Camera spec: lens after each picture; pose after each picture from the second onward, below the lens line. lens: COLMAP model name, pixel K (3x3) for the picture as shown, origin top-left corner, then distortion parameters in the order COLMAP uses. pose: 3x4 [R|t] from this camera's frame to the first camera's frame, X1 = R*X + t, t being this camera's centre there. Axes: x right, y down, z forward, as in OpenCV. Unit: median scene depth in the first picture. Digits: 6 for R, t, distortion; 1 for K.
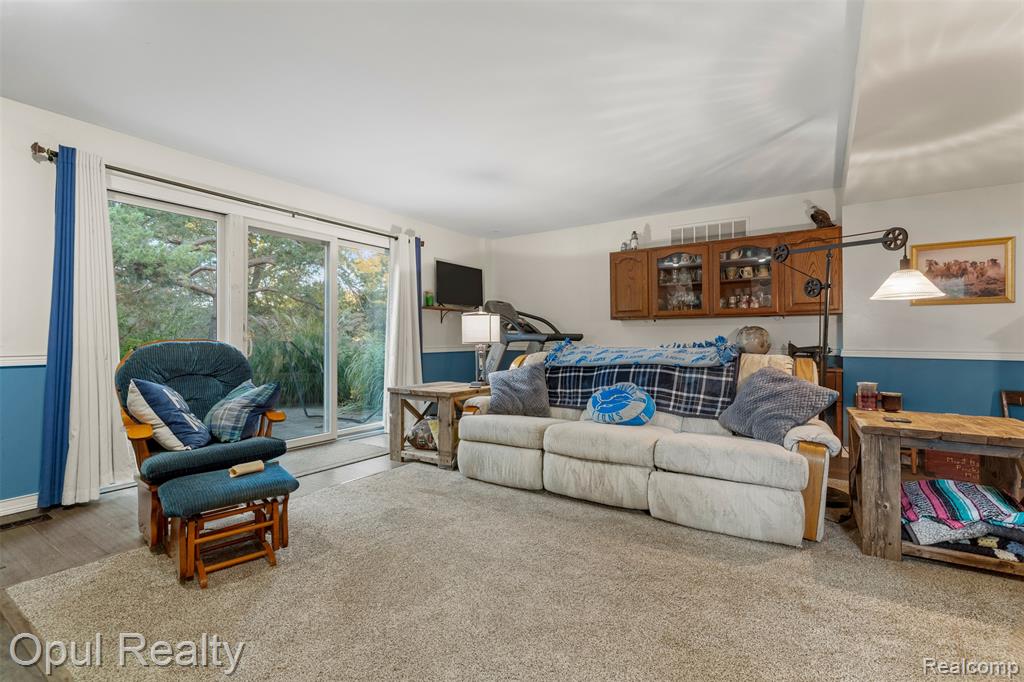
lens RADIAL K [[484.6, 0, 518.5], [0, 484.6, 339.9], [0, 0, 1]] dist [0.001906, 0.000390]
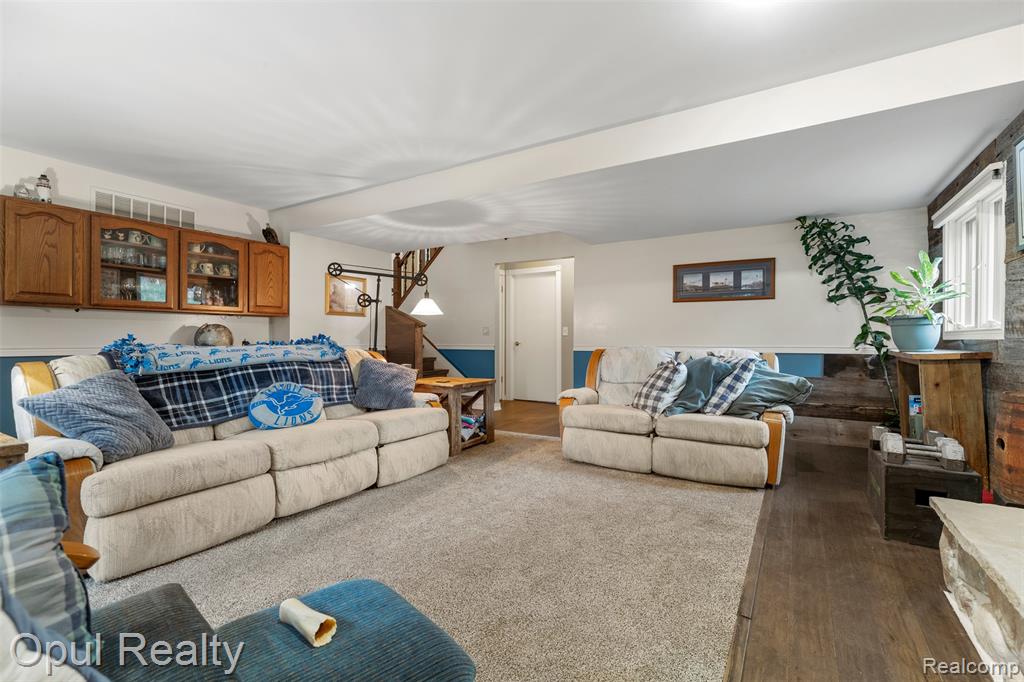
lens RADIAL K [[465.2, 0, 517.5], [0, 465.2, 341.1], [0, 0, 1]] dist [0.003130, 0.000562]
pose [[-0.064445, -0.004707, 0.997910, -0.654114], [-0.004728, 0.999979, 0.004412, 0.001303], [-0.997910, -0.004434, -0.064466, 0.551444]]
